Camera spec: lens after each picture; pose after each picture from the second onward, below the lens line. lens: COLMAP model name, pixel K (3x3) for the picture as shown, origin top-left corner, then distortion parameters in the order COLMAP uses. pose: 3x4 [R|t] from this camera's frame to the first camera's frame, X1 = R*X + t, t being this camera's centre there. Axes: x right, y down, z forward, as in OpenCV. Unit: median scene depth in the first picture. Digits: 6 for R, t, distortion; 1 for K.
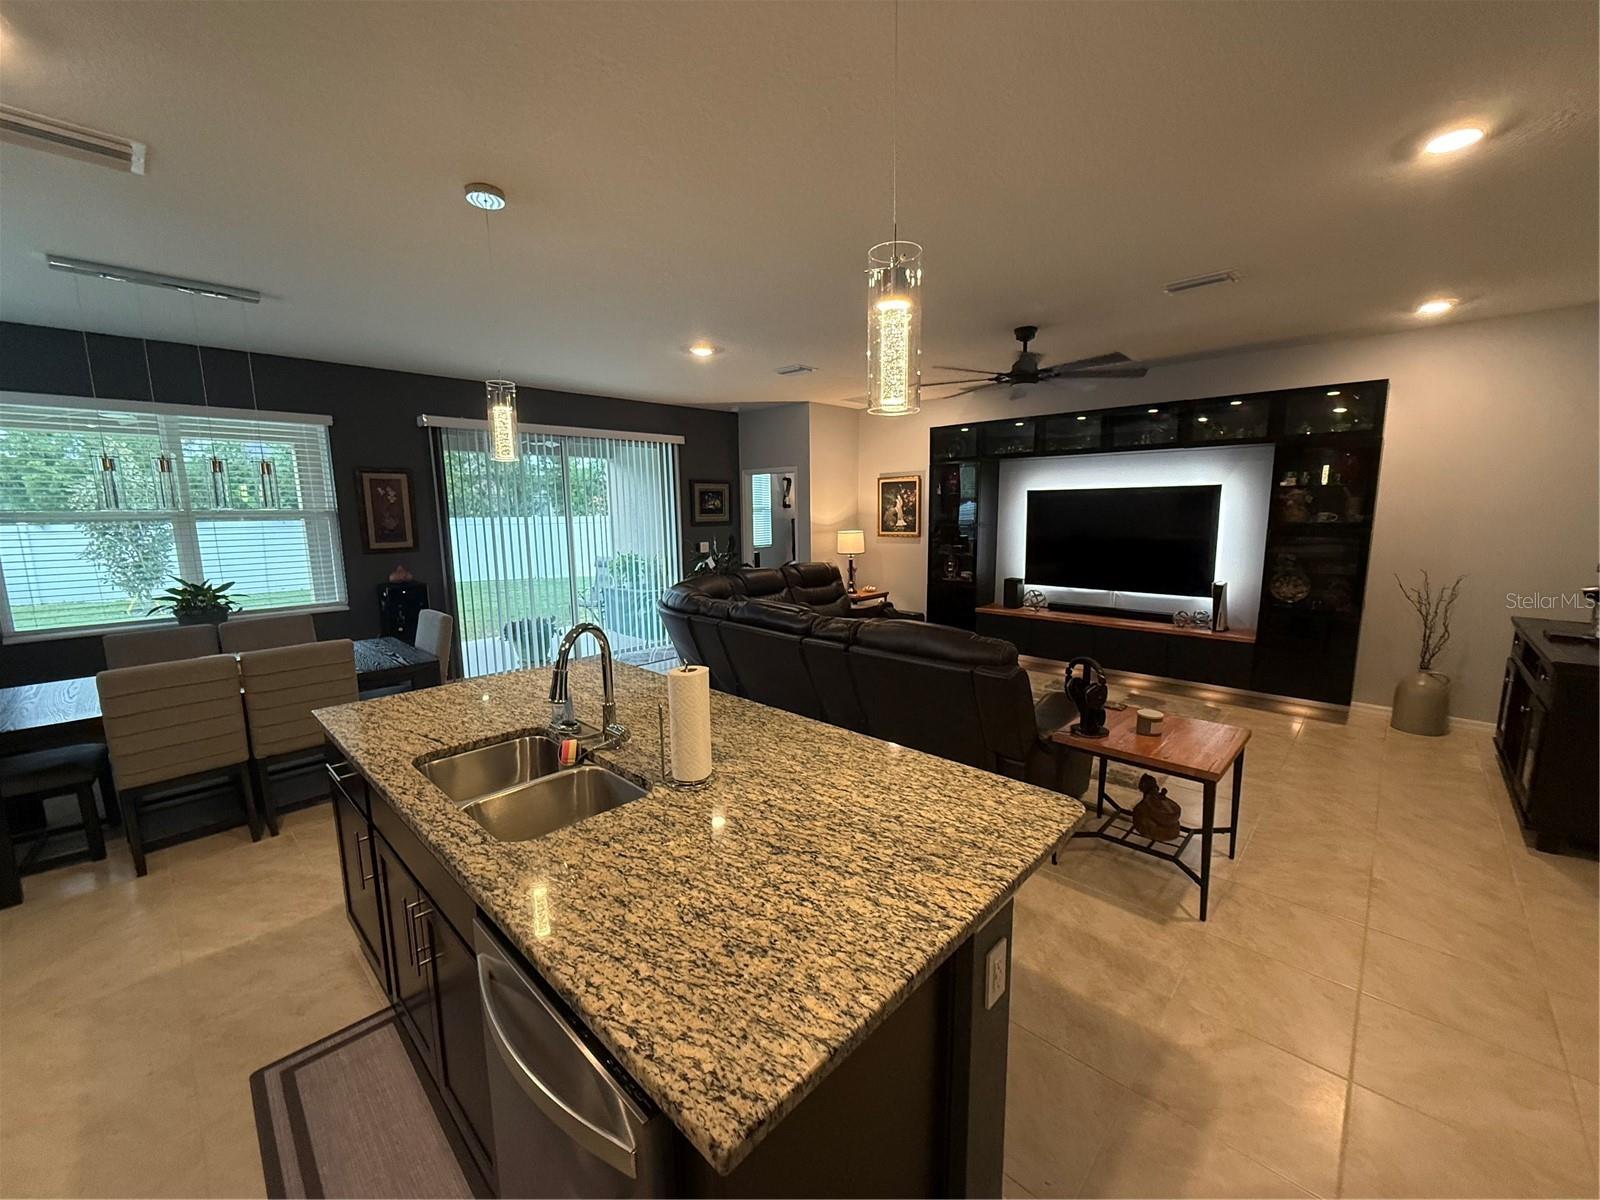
lens RADIAL K [[634.8, 0, 803.5], [0, 634.8, 597.0], [0, 0, 1]] dist [0.000084, -0.000606]
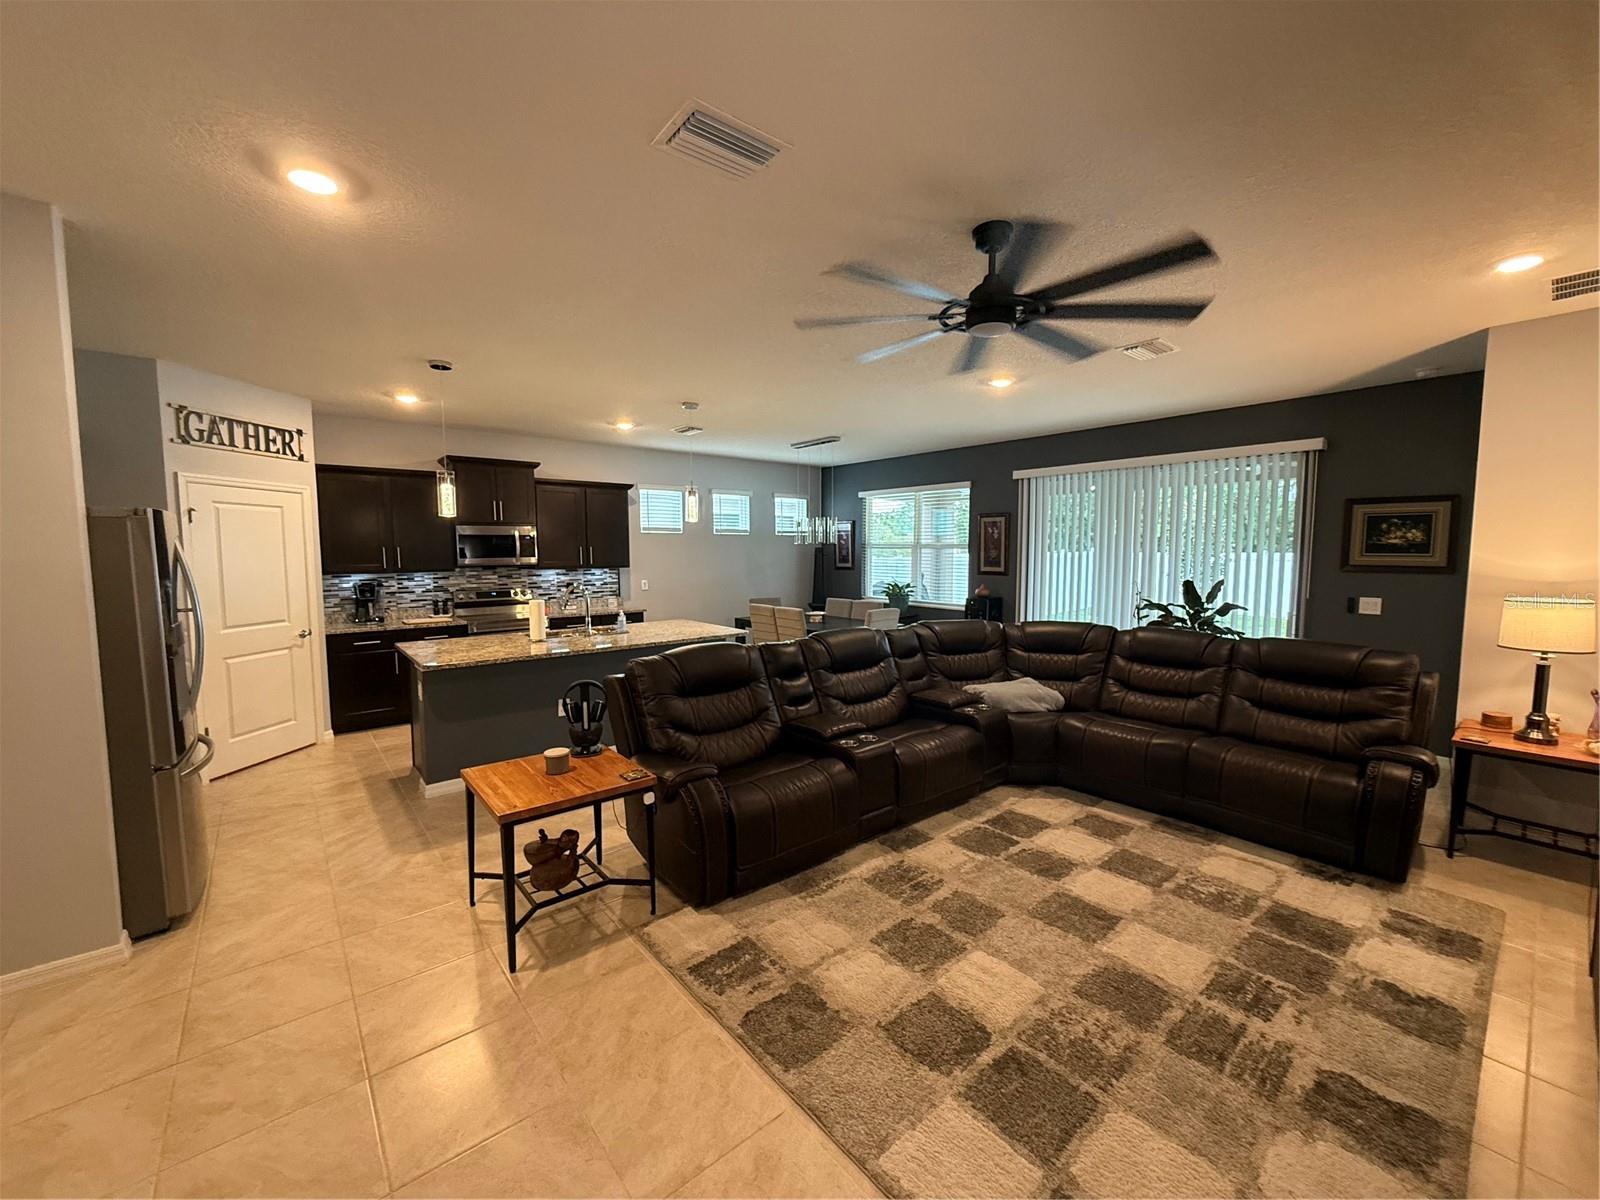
lens RADIAL K [[634.8, 0, 802.3], [0, 634.8, 601.9], [0, 0, 1]] dist [0.000084, -0.000606]
pose [[-0.116588, 0.096648, -0.988467, 0.736269], [-0.137068, 0.984165, 0.112394, -0.107661], [0.983677, 0.148591, -0.101494, 0.728592]]
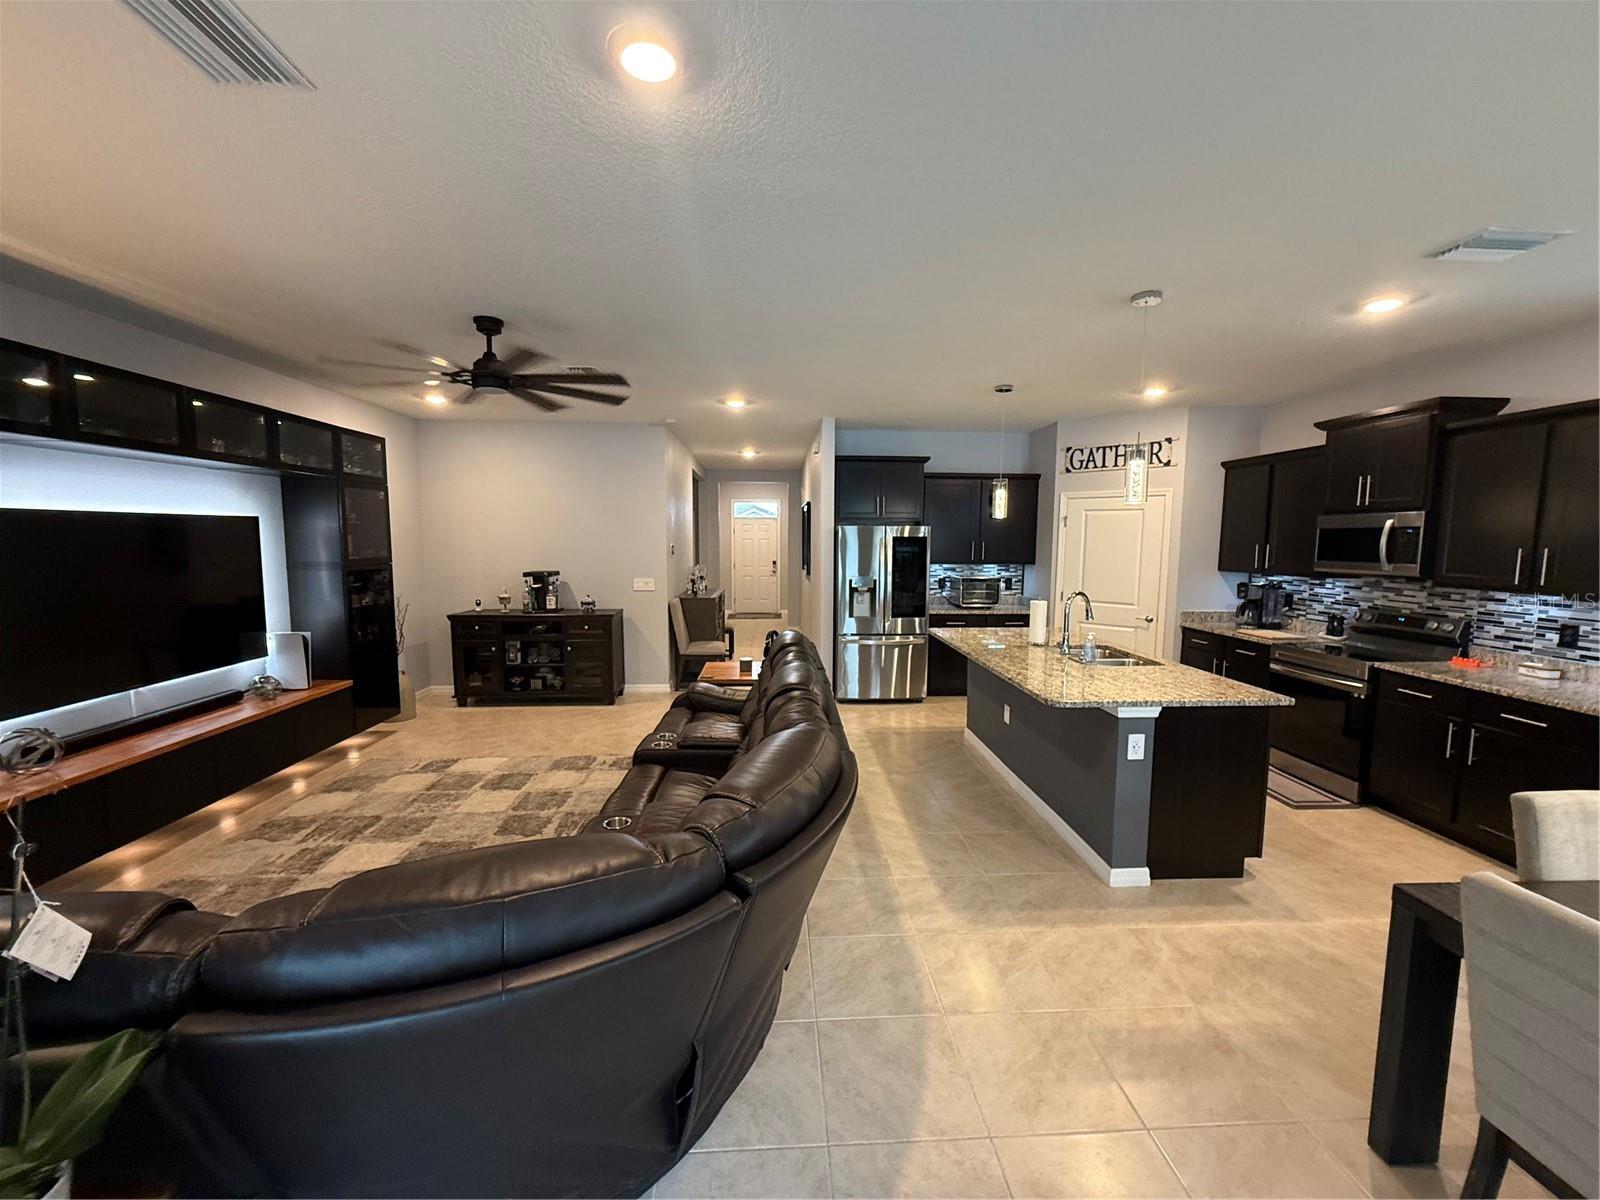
lens RADIAL K [[634.8, 0, 802.6], [0, 634.8, 599.6], [0, 0, 1]] dist [0.000084, -0.000606]
pose [[-0.722176, -0.059777, 0.689121, -0.387238], [0.100926, 0.976491, 0.190471, -0.149424], [-0.684306, 0.207104, -0.699166, 1.051891]]
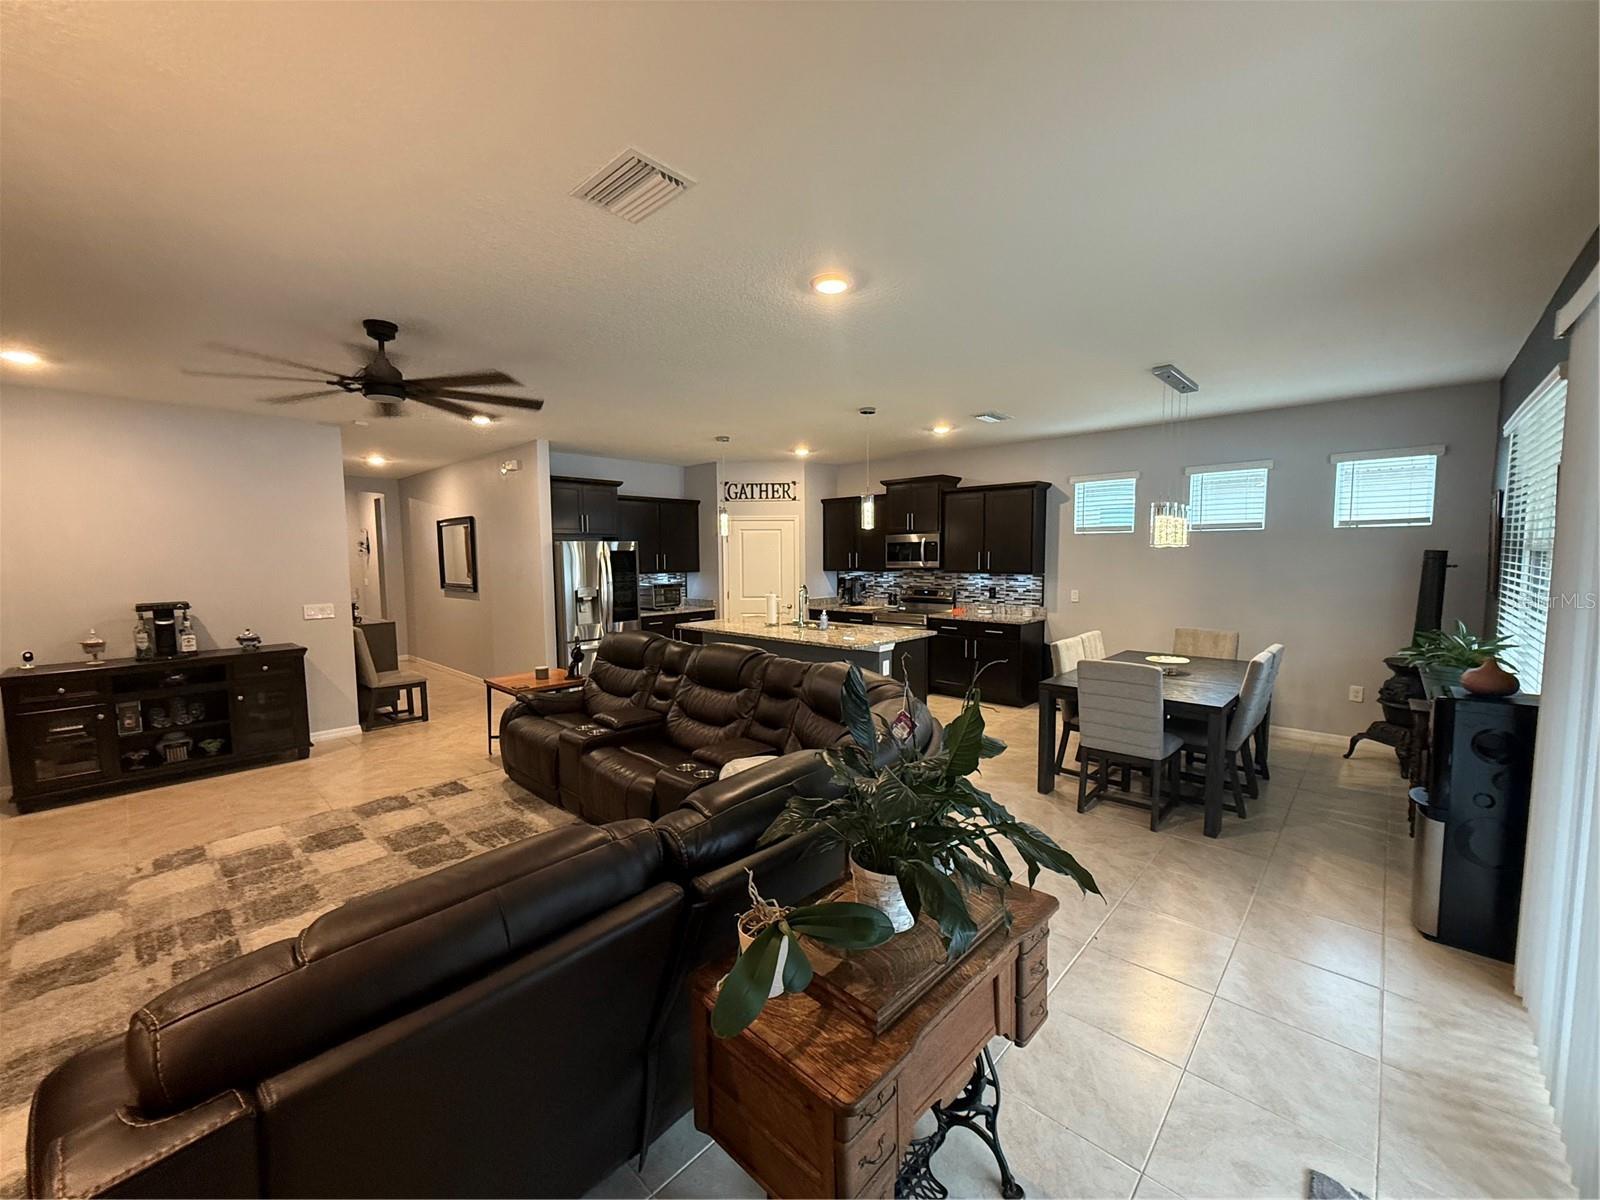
lens RADIAL K [[634.8, 0, 802.9], [0, 634.8, 599.4], [0, 0, 1]] dist [0.000084, -0.000606]
pose [[-0.999765, 0.021466, -0.003067, -0.107574], [0.020302, 0.976341, 0.215282, -0.198780], [0.007616, 0.215169, -0.976547, 1.396249]]
